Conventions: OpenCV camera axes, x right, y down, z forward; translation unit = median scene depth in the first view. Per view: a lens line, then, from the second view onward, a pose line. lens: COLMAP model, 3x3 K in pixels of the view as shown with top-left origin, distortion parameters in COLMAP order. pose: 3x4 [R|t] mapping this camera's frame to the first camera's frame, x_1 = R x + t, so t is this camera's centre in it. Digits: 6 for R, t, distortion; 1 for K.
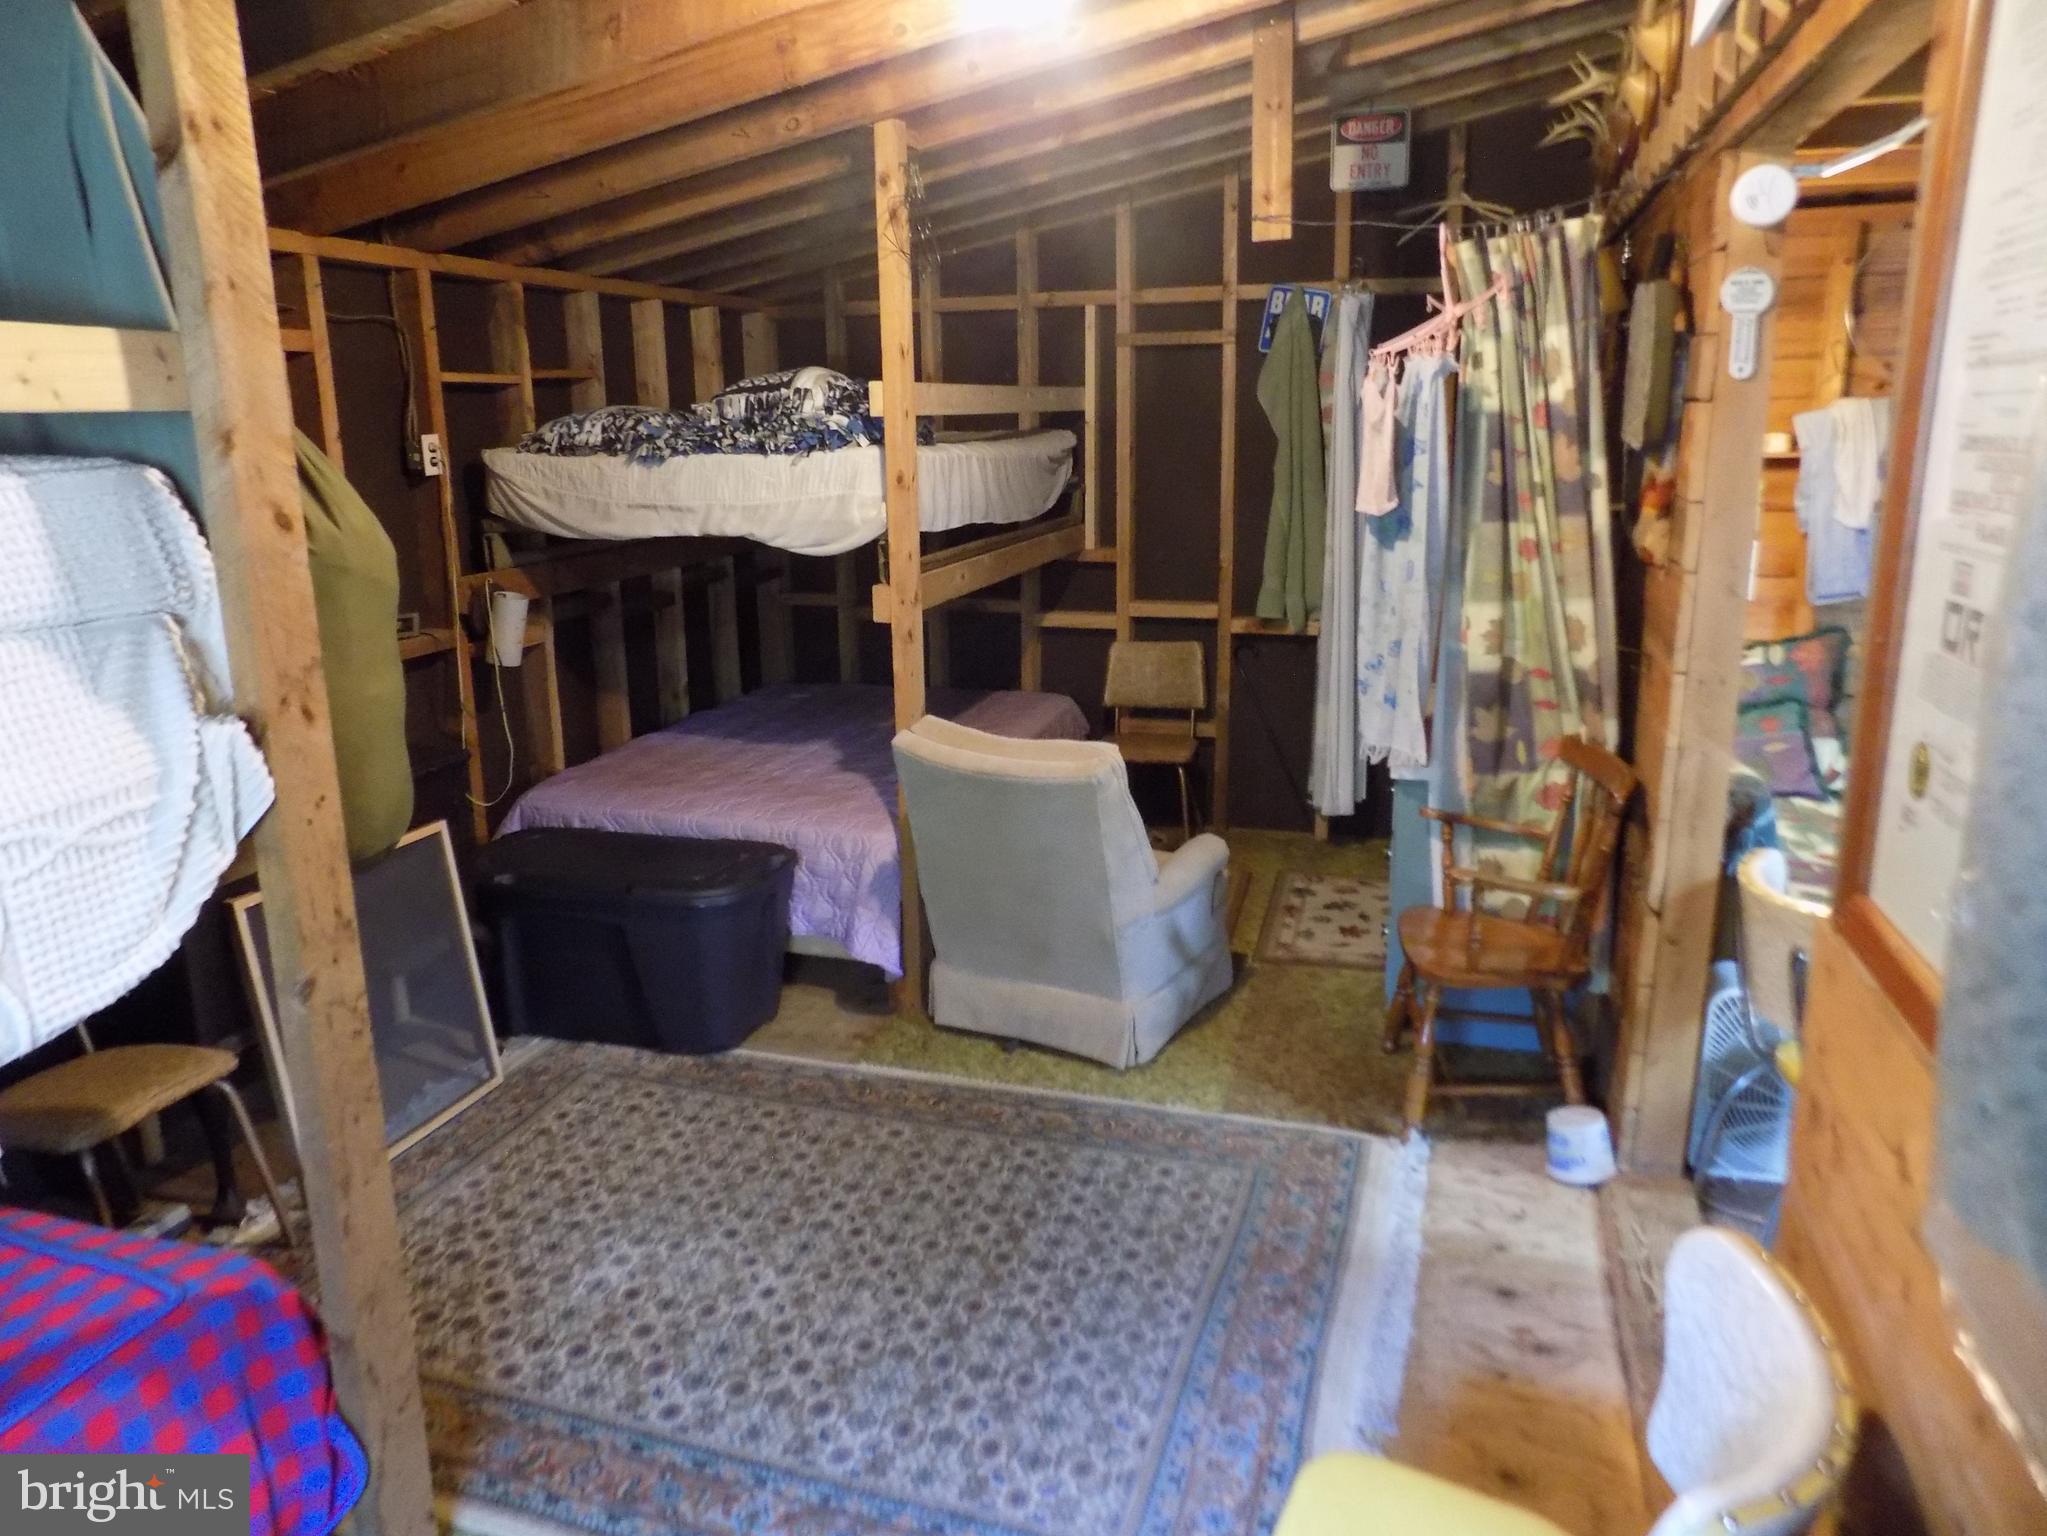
lens RADIAL K [[1369.5, 0, 1027.8], [0, 1369.5, 759.8], [0, 0, 1]] dist [-0.058236, 0.049760]
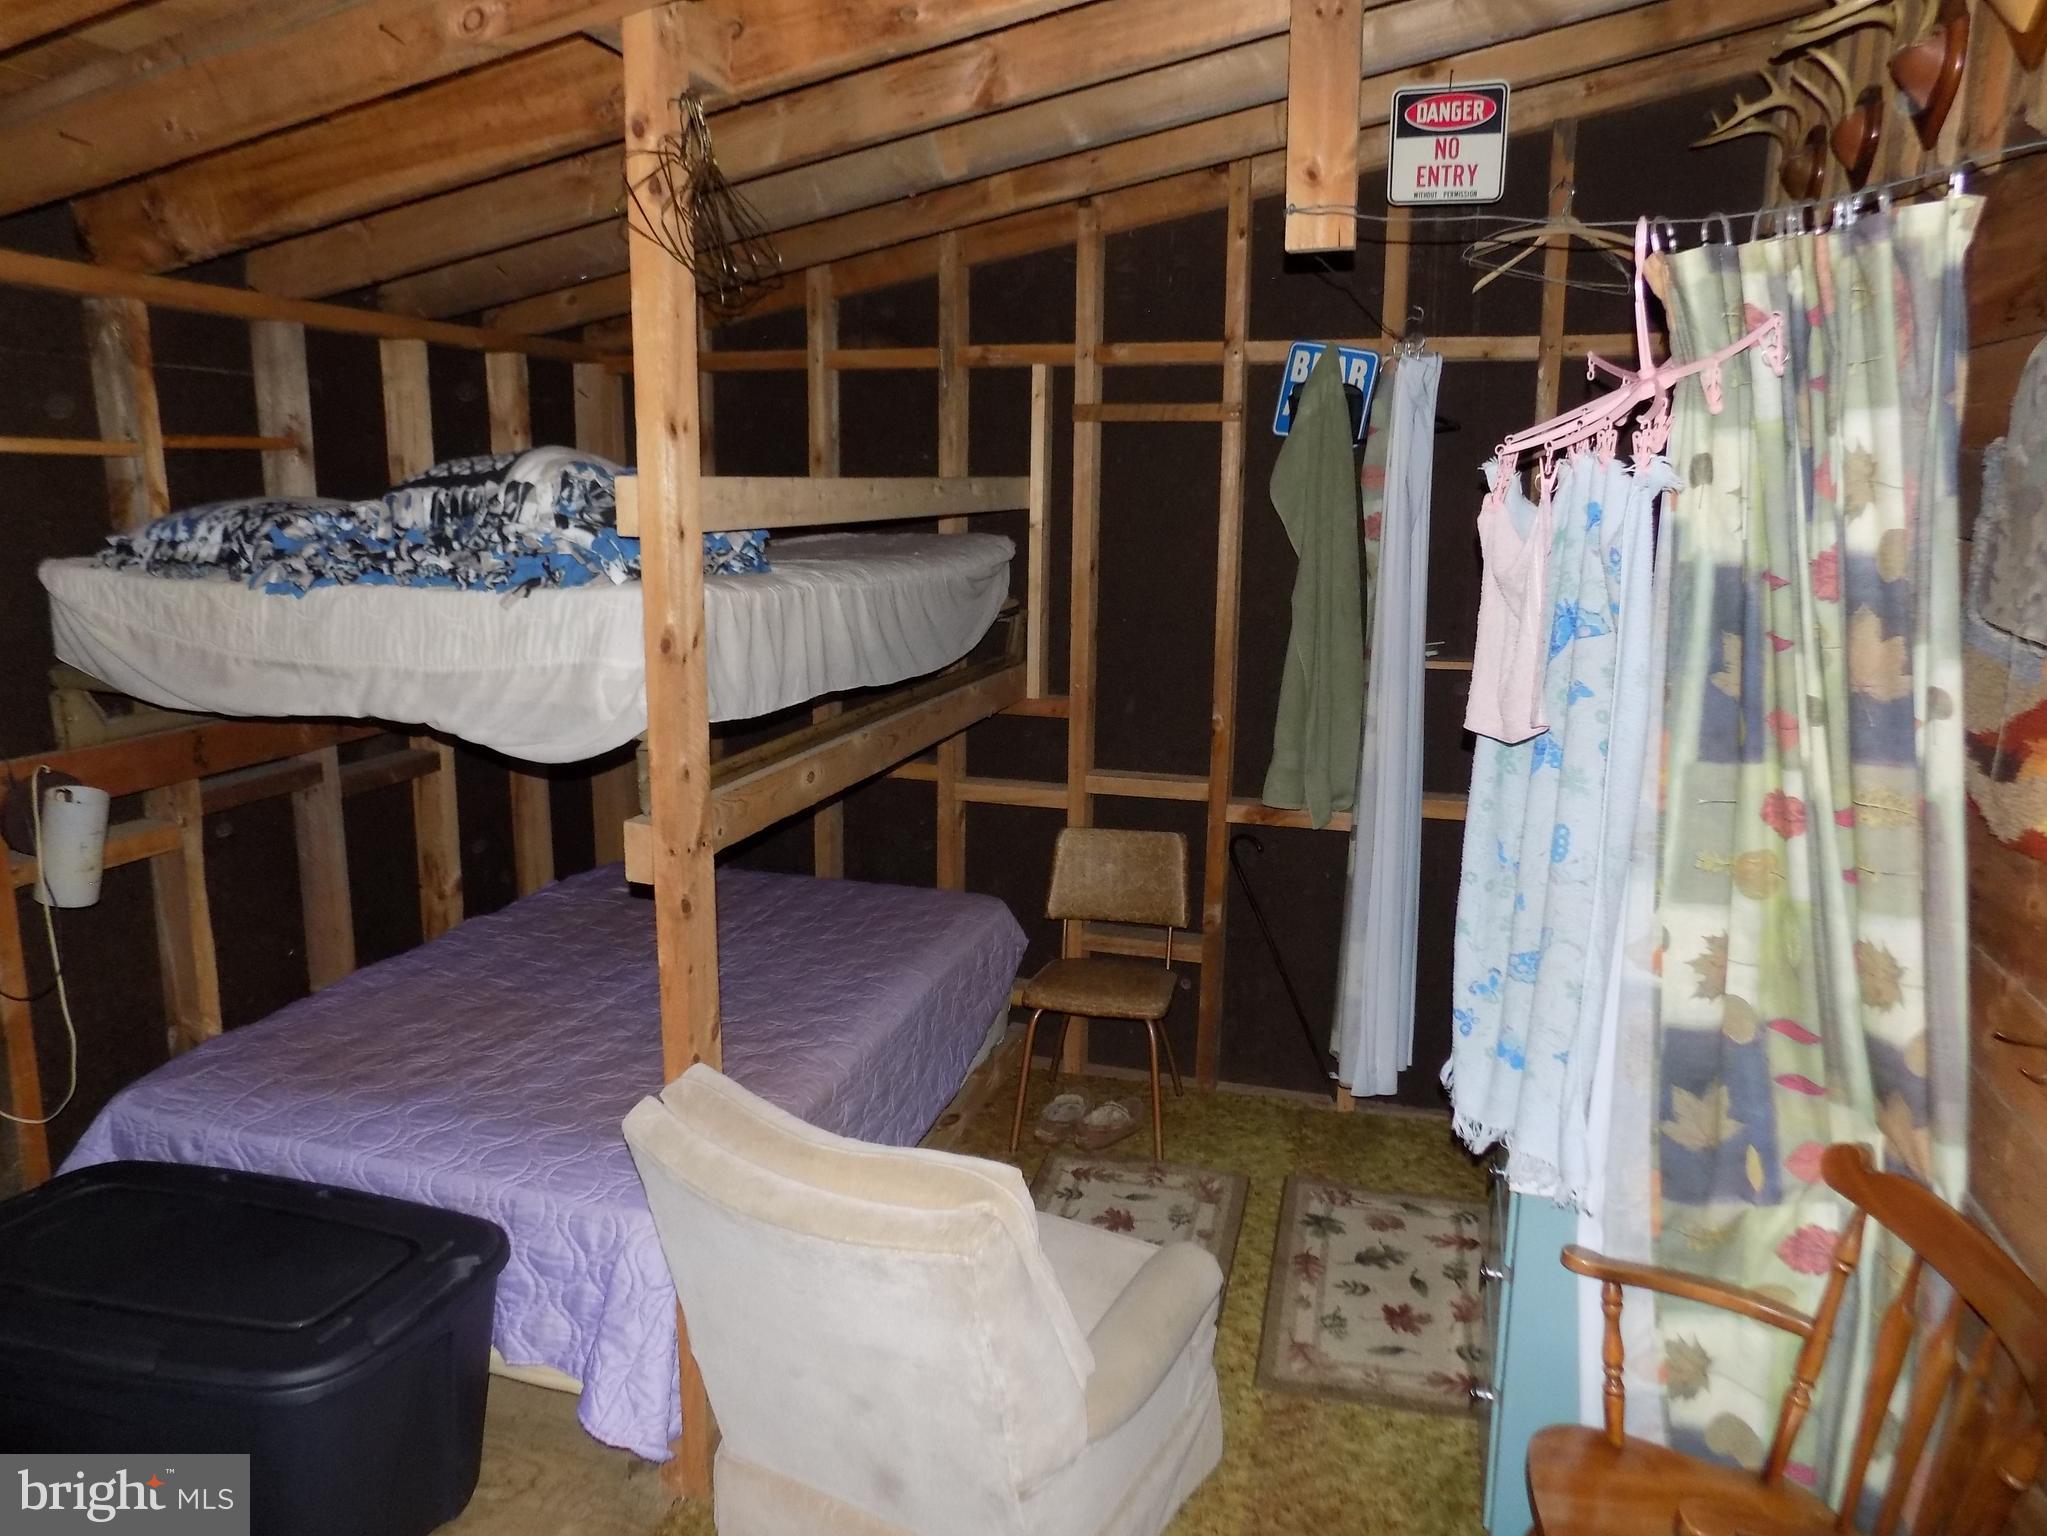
lens RADIAL K [[1378.0, 0, 1023.5], [0, 1378.0, 768.0], [0, 0, 1]] dist [-0.070812, 0.093805]
pose [[0.999664, 0.024097, 0.009574, 0.046438], [-0.023659, 0.998777, -0.043413, -0.116294], [-0.010608, 0.043171, 0.999011, 0.372254]]
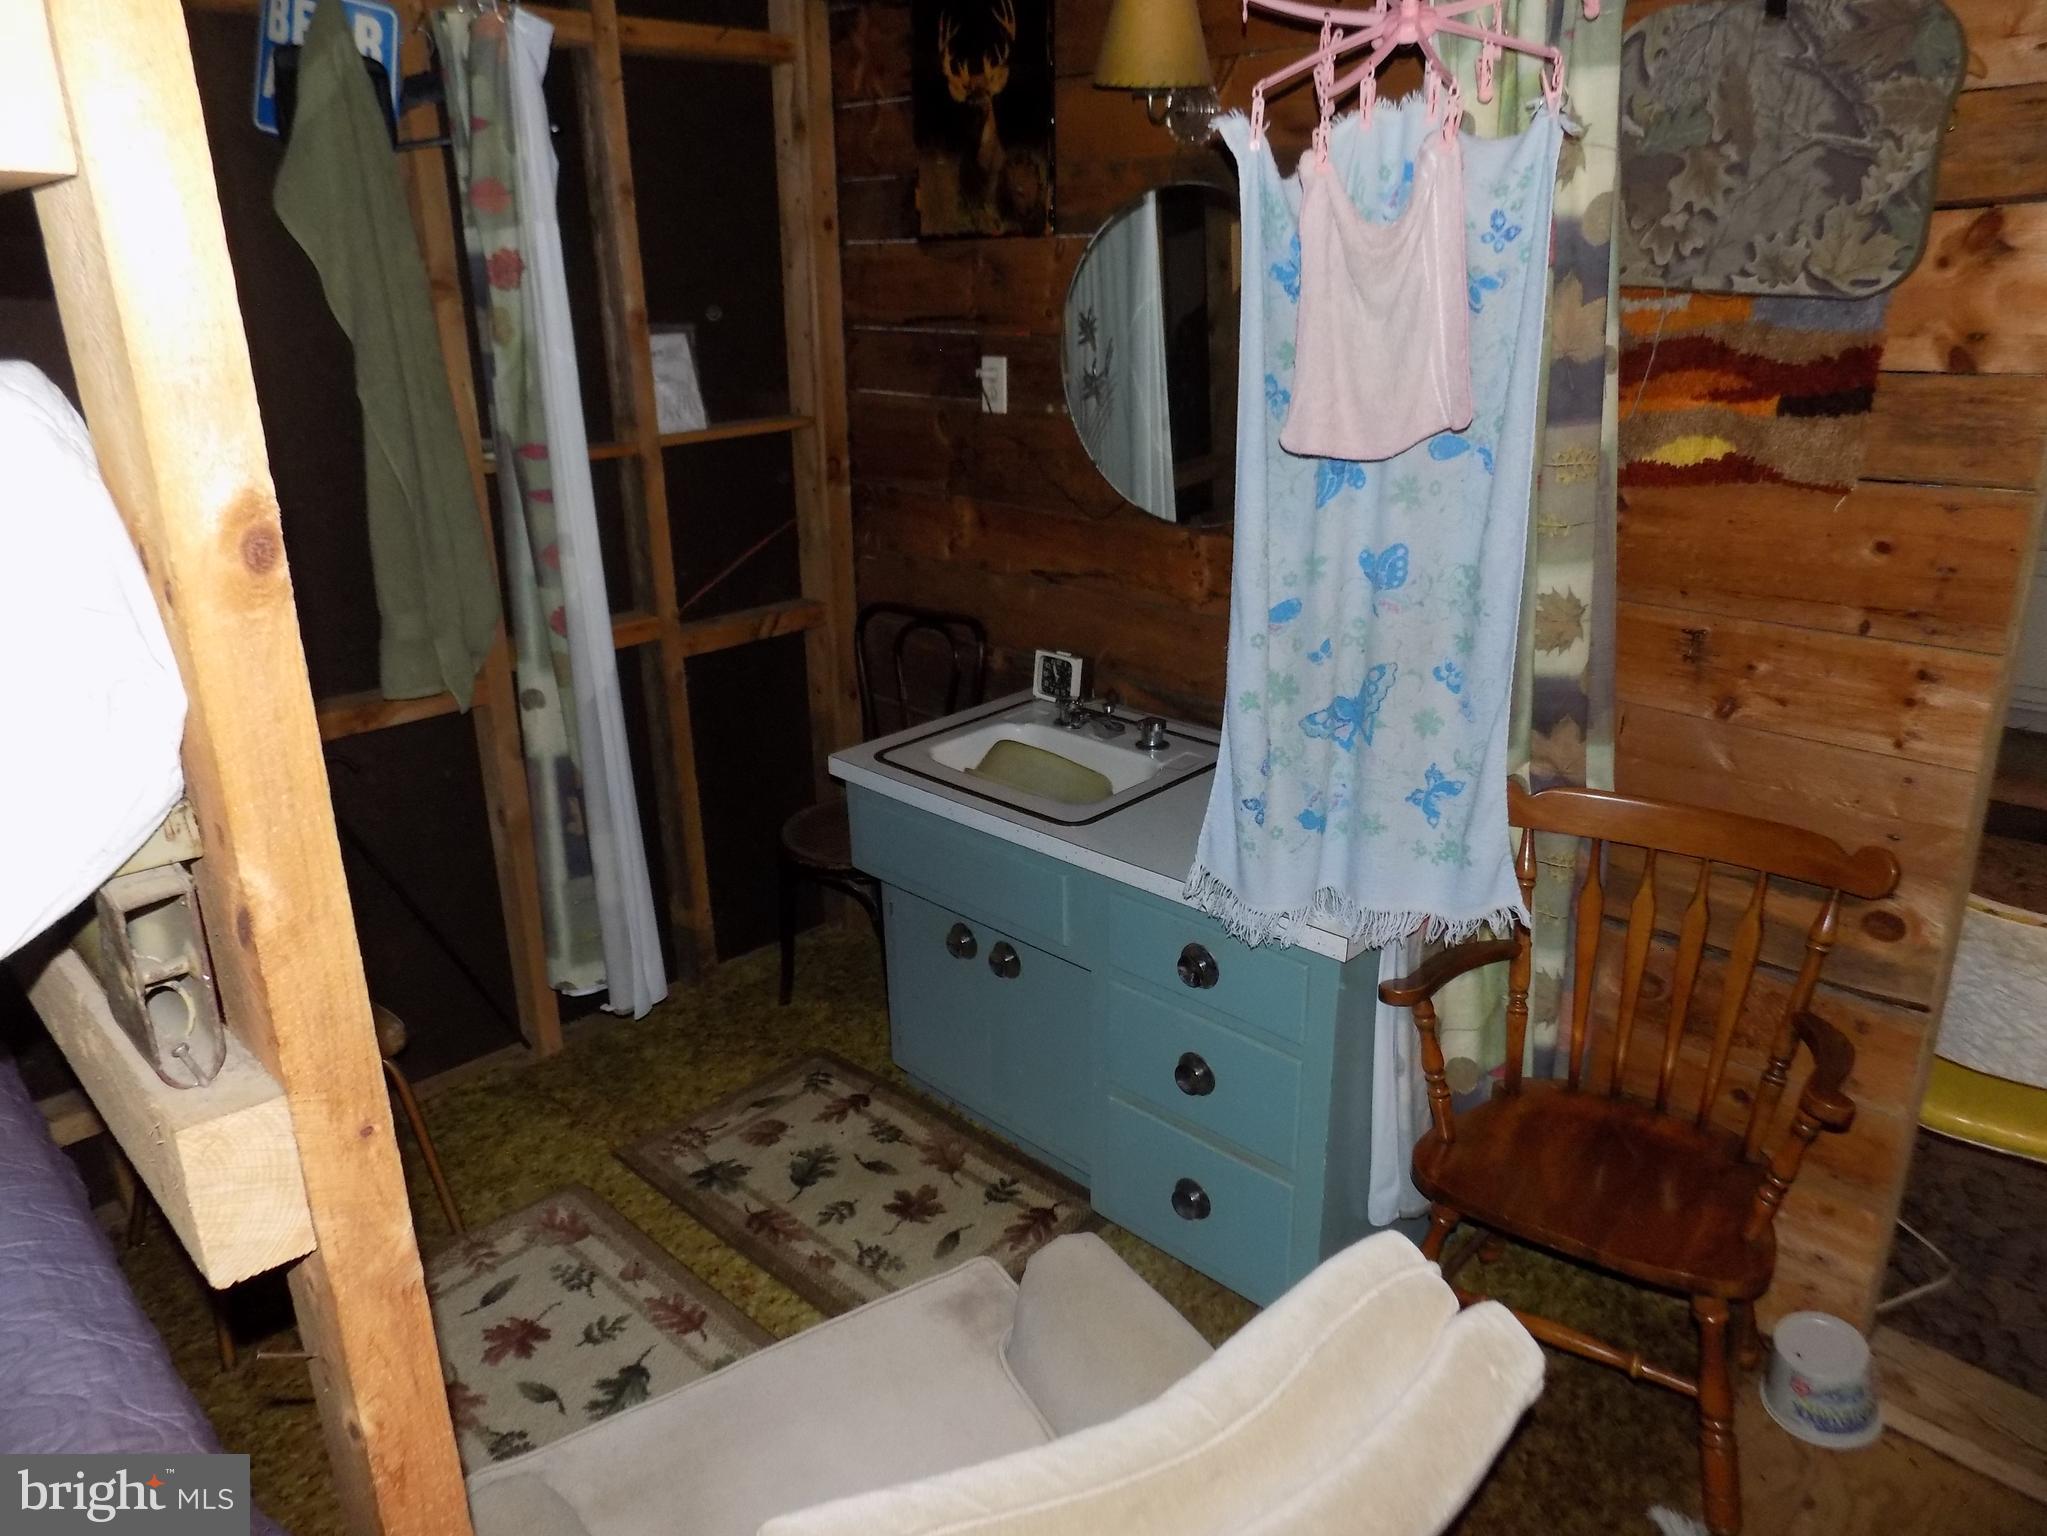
lens RADIAL K [[1369.5, 0, 1027.8], [0, 1369.5, 759.8], [0, 0, 1]] dist [-0.058236, 0.049760]
pose [[0.460152, -0.278215, 0.843123, -0.179877], [0.223378, 0.955365, 0.193340, -0.163442], [-0.859280, 0.099369, 0.501760, 0.725712]]
